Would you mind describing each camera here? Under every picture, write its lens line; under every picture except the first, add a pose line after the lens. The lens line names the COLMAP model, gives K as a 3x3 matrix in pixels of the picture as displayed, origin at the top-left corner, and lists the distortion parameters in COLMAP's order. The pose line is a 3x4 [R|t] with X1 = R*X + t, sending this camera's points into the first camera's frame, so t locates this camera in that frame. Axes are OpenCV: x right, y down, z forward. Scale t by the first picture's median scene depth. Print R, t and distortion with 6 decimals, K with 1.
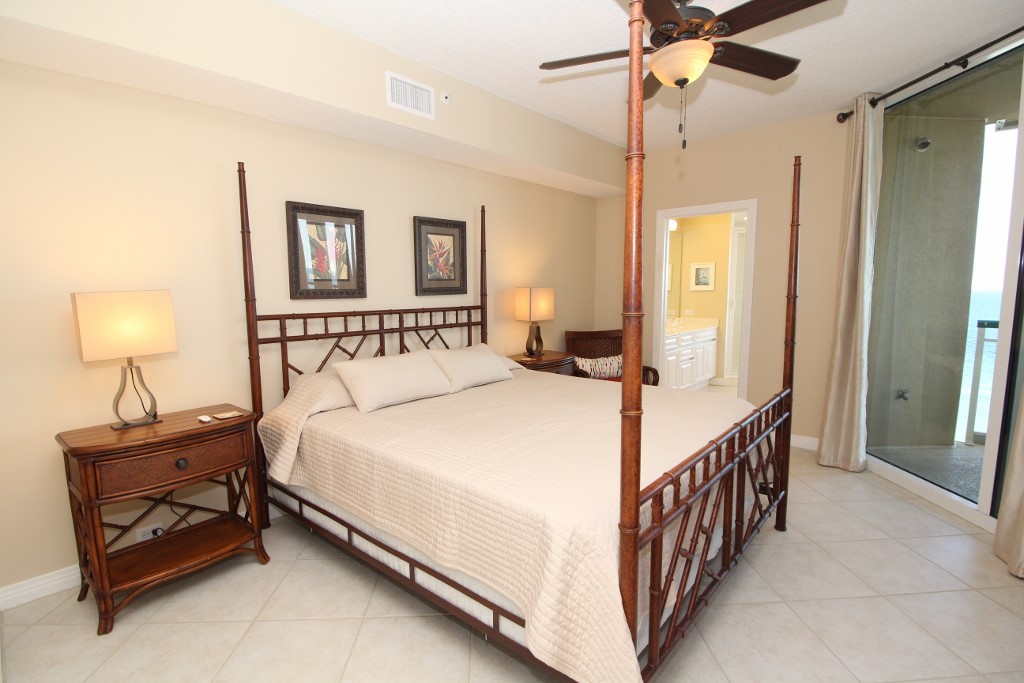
lens RADIAL K [[482.2, 0, 512.0], [0, 482.2, 341.5], [0, 0, 1]] dist [0.001670, -0.012784]
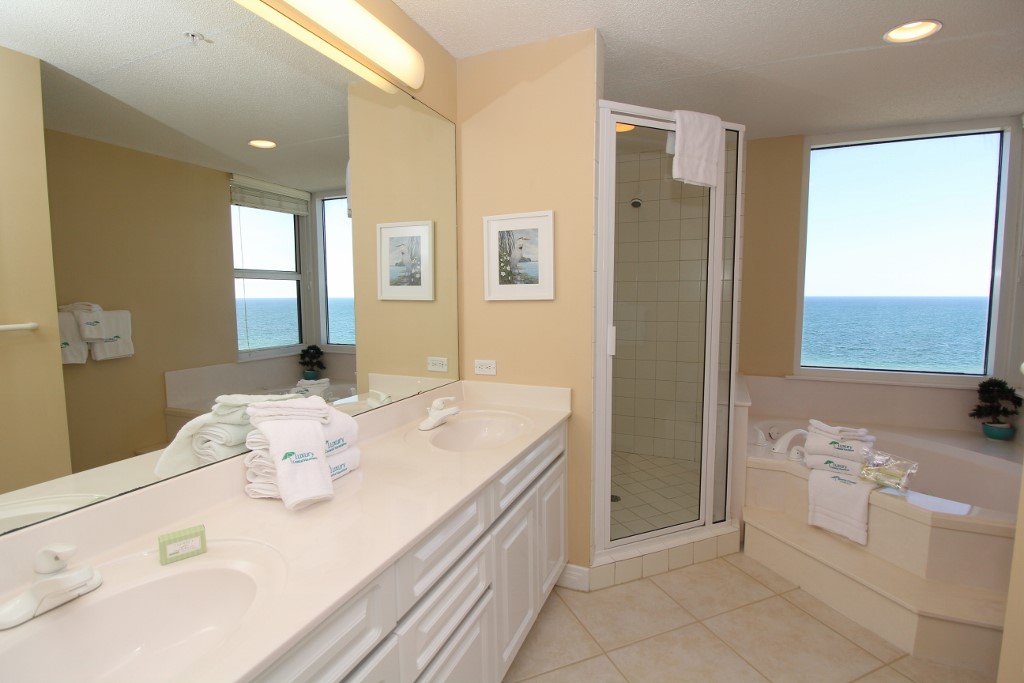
lens RADIAL K [[482.2, 0, 512.0], [0, 482.2, 341.5], [0, 0, 1]] dist [0.001670, -0.012784]
pose [[0.926163, -0.035248, 0.375472, 0.263680], [0.044312, 0.998897, -0.015529, -0.072229], [-0.374510, 0.031021, 0.926704, 0.695950]]
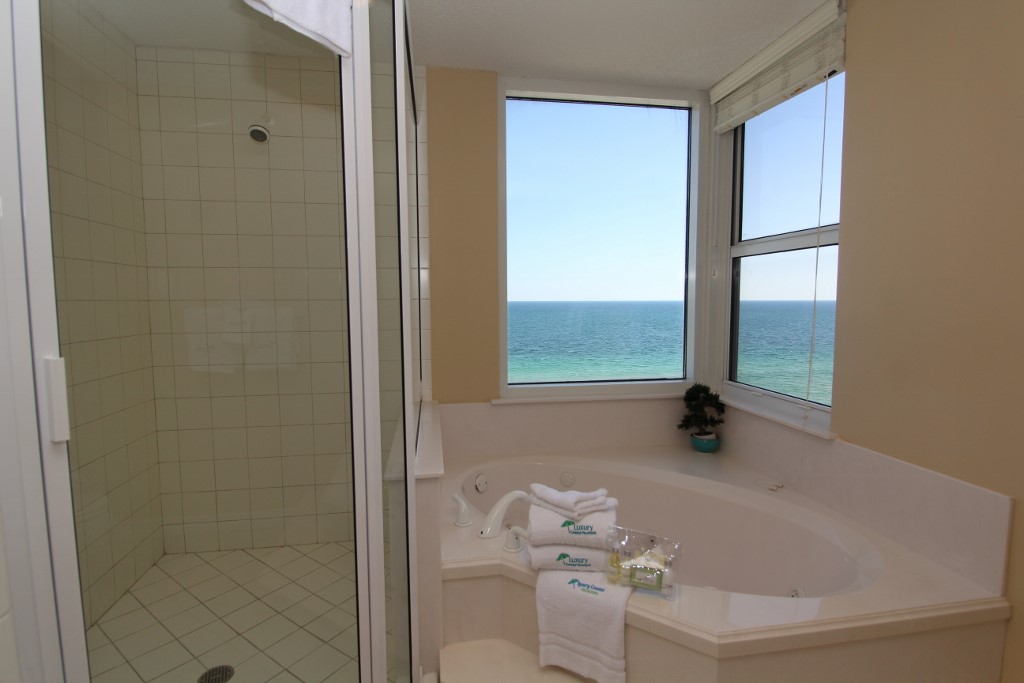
lens RADIAL K [[514.2, 0, 512.0], [0, 514.2, 341.5], [0, 0, 1]] dist [-0.062615, -0.000033]
pose [[0.577884, -0.067746, 0.813302, 0.404260], [0.096581, 0.995223, 0.014275, -0.079798], [-0.810384, 0.070300, 0.581666, 0.808275]]
